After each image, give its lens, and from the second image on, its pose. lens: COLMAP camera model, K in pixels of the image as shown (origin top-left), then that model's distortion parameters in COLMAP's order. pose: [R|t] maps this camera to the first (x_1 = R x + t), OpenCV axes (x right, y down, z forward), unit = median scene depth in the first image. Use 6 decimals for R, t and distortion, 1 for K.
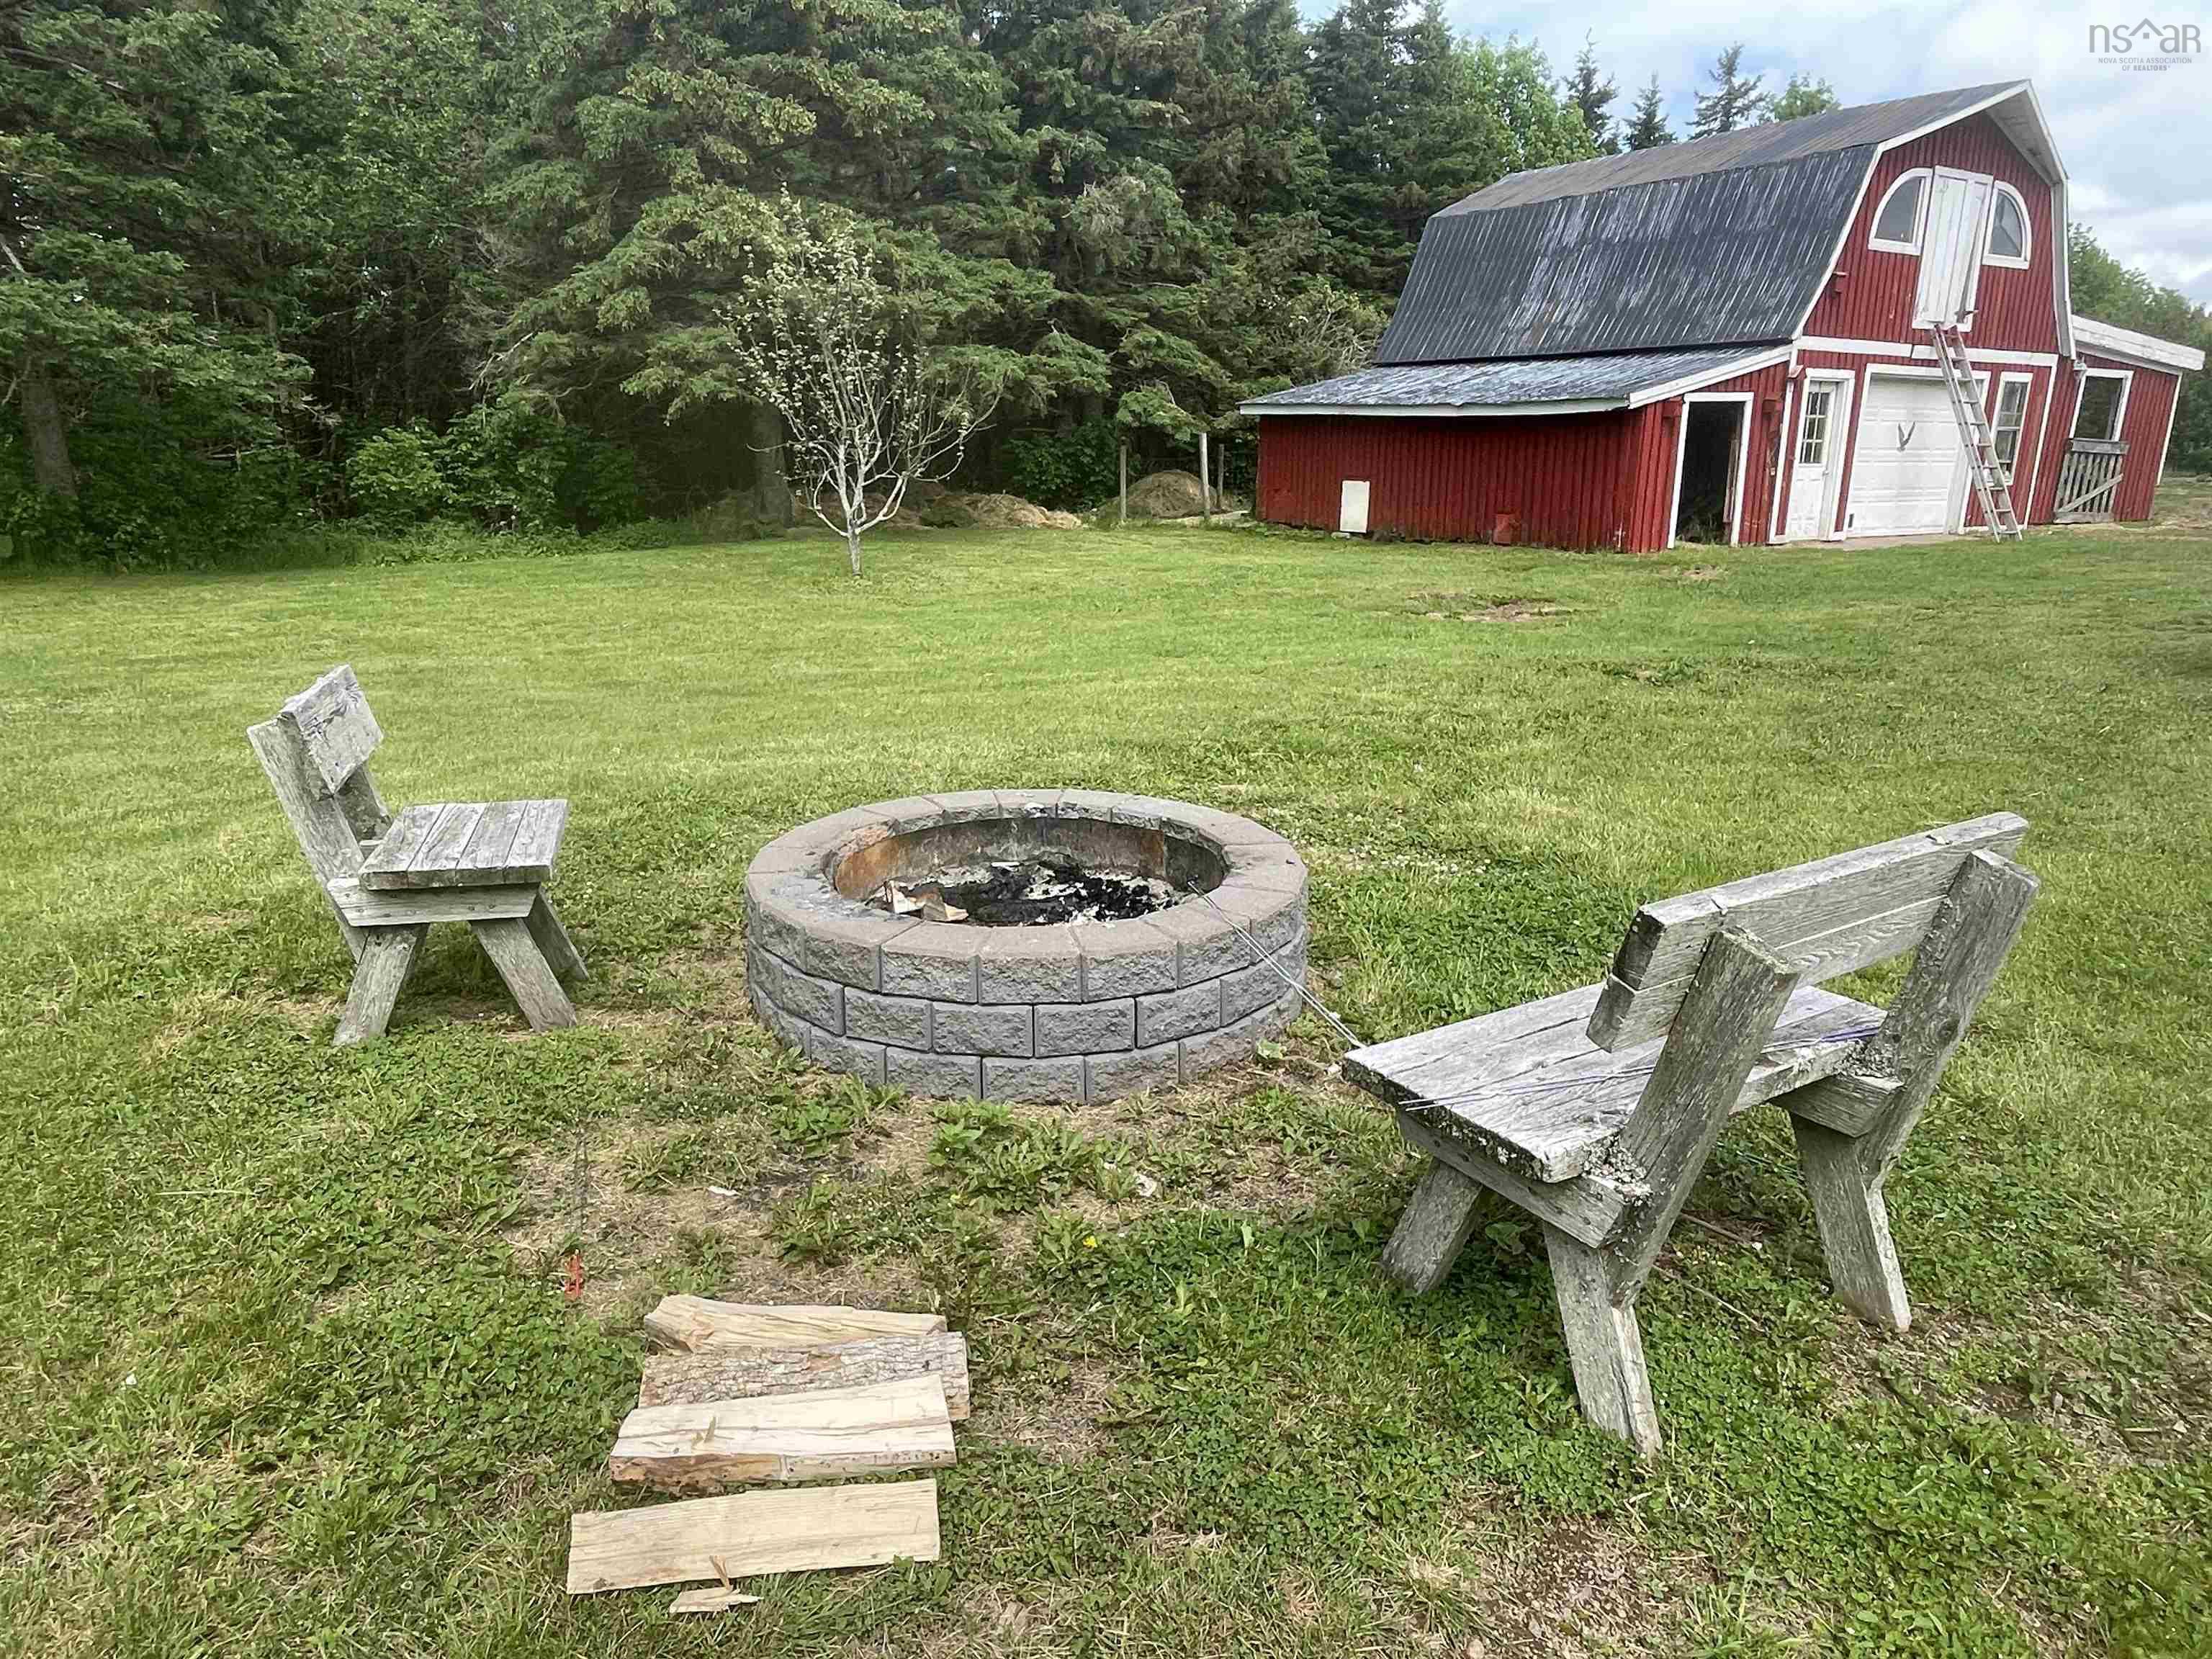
lens RADIAL K [[1412.8, 0, 1106.5], [0, 1412.8, 823.0], [0, 0, 1]] dist [-0.003852, 0.004240]
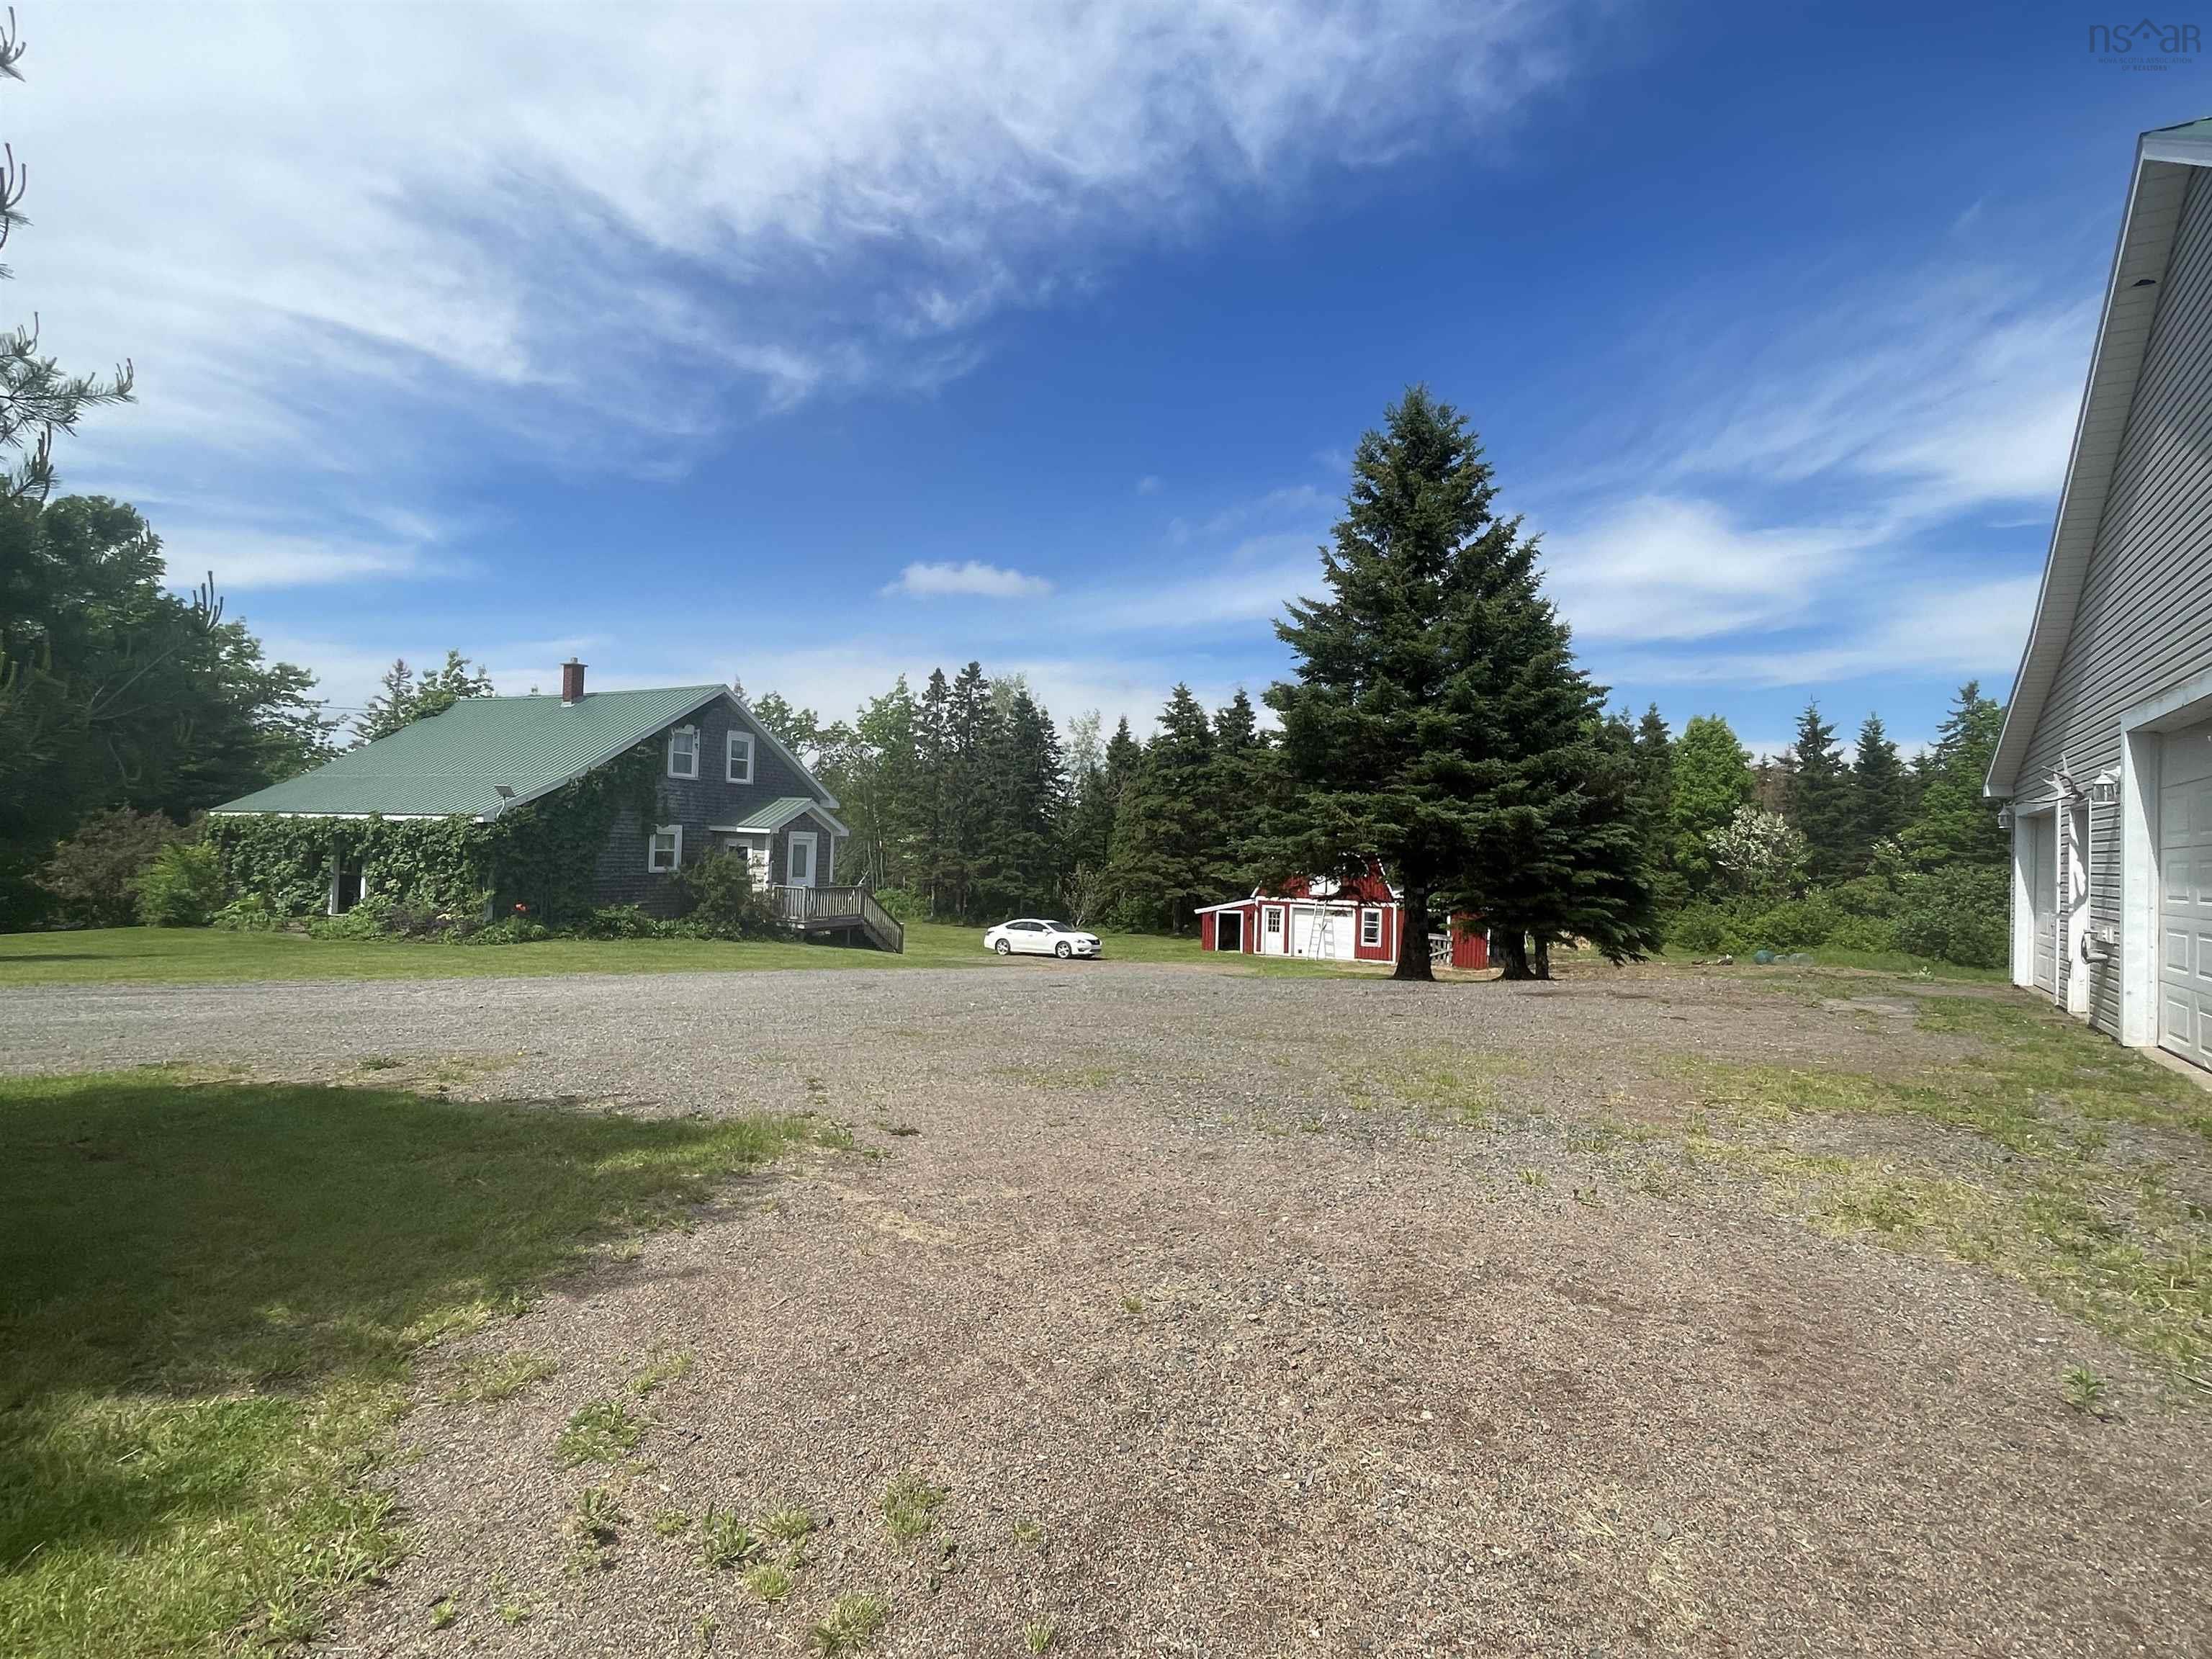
lens RADIAL K [[1122.3, 0, 1107.2], [0, 1122.3, 833.2], [0, 0, 1]] dist [0.011031, -0.000403]
pose [[0.499154, -0.008057, -0.866476, 2.563323], [-0.253586, 0.954820, -0.154962, 0.035278], [0.828577, 0.297076, 0.474559, -0.658442]]
